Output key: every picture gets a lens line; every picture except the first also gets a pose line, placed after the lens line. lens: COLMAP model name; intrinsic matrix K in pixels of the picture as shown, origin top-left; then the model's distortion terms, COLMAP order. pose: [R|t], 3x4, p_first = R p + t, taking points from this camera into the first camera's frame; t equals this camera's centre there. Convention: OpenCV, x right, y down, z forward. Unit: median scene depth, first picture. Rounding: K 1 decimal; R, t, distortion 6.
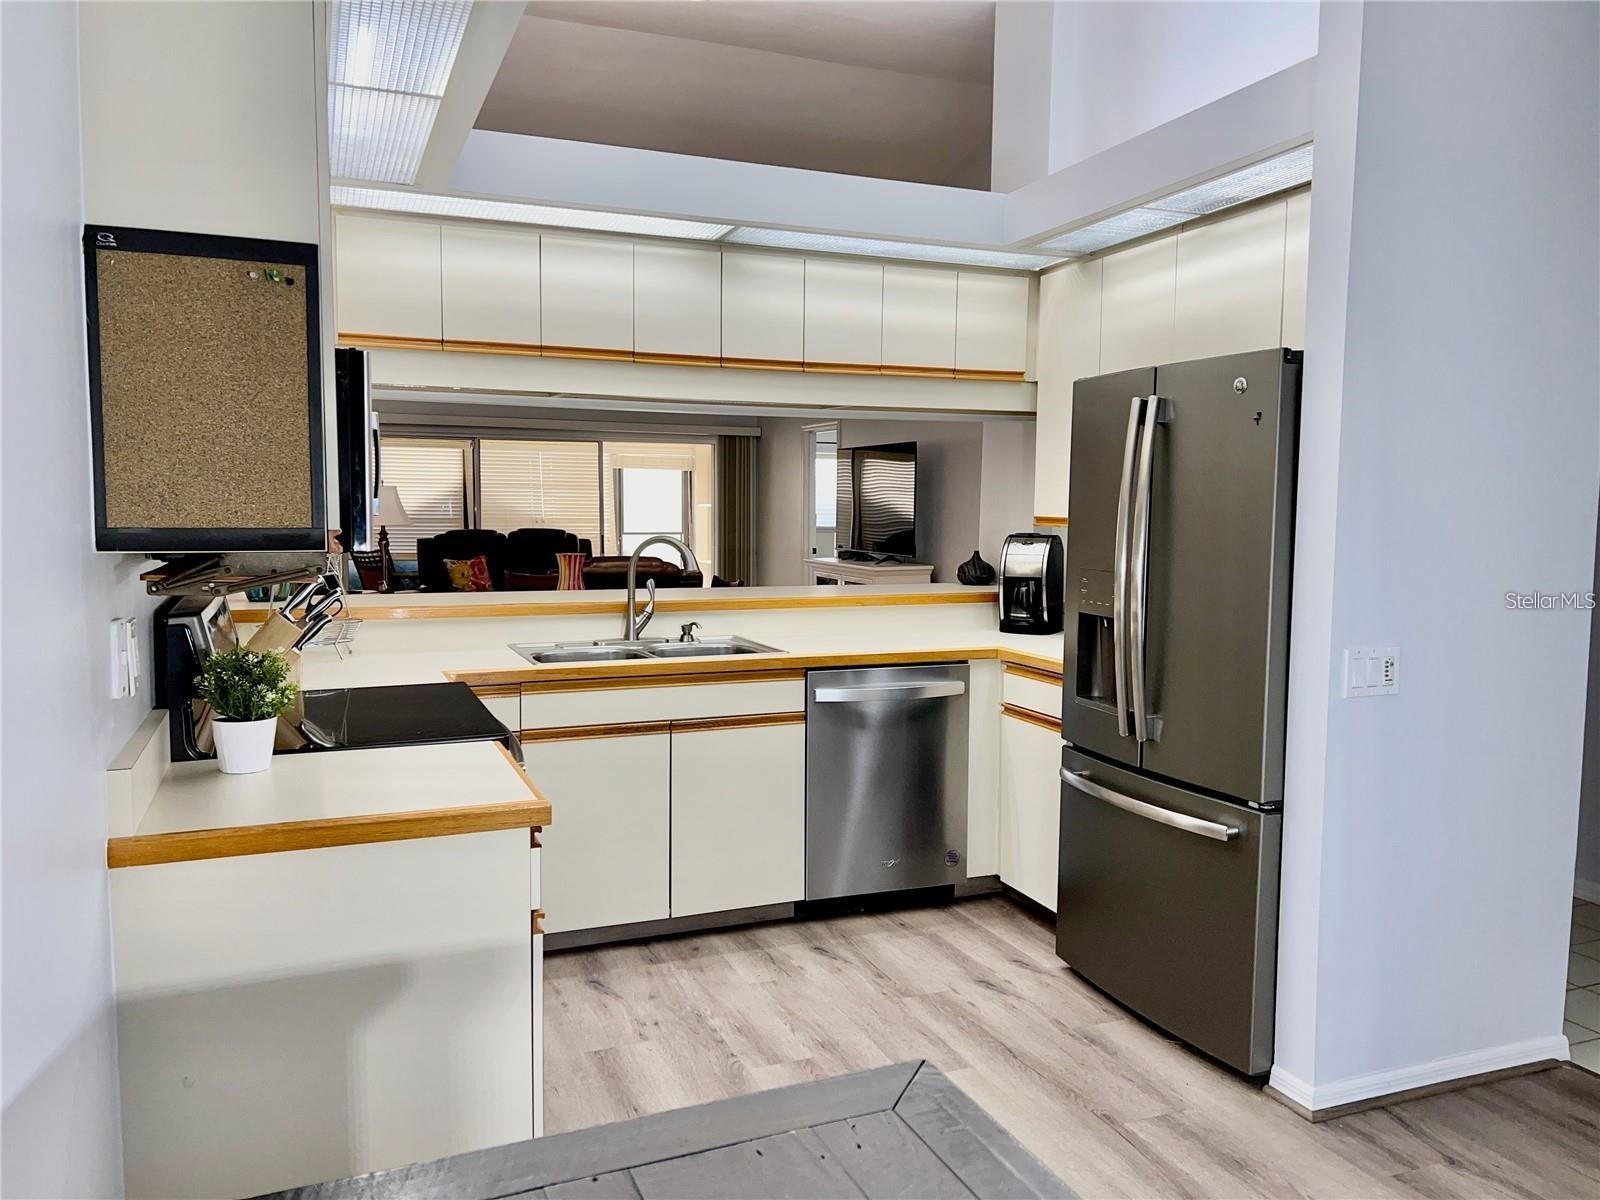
lens RADIAL K [[1196.3, 0, 800.0], [0, 1196.3, 600.0], [0, 0, 1]] dist [0.006125, 0.002414]
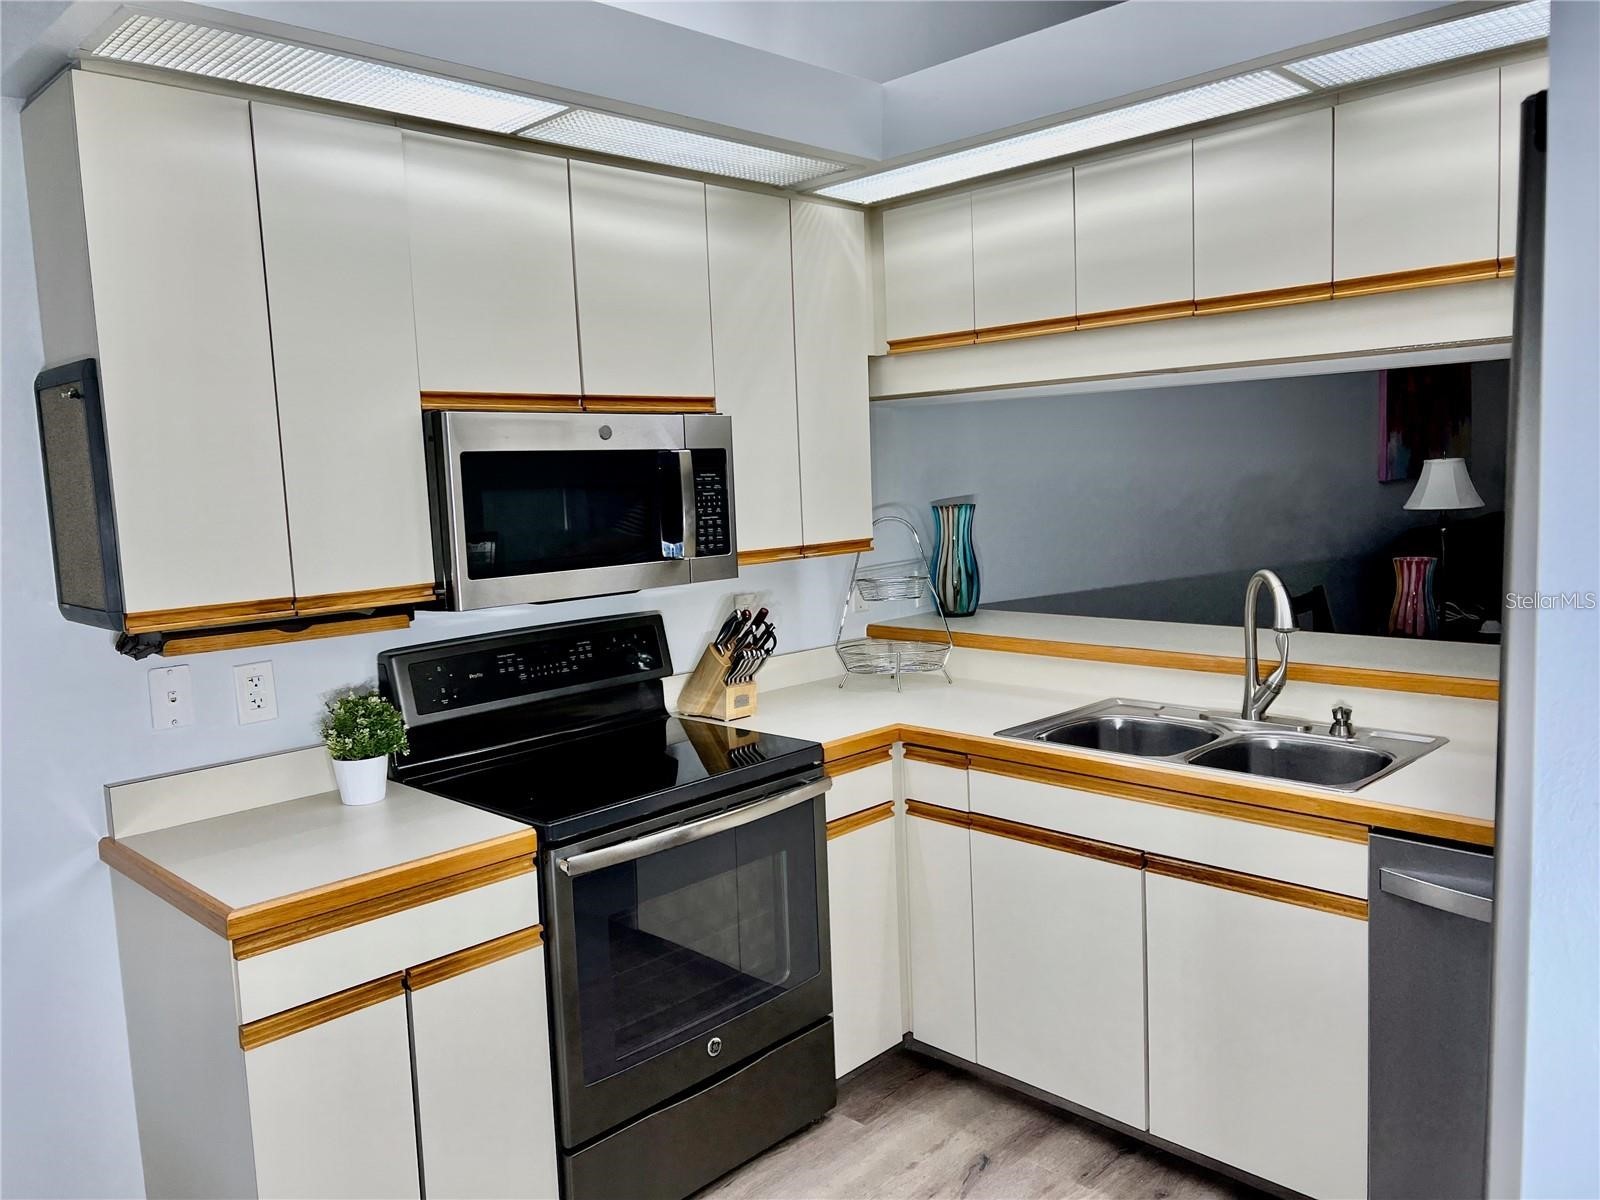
lens RADIAL K [[1196.3, 0, 800.0], [0, 1196.3, 600.0], [0, 0, 1]] dist [0.006125, 0.002414]
pose [[0.382515, 0.080065, -0.920474, 0.414162], [-0.033538, 0.996785, 0.072766, -0.081364], [0.923340, 0.003037, 0.383970, 0.537224]]
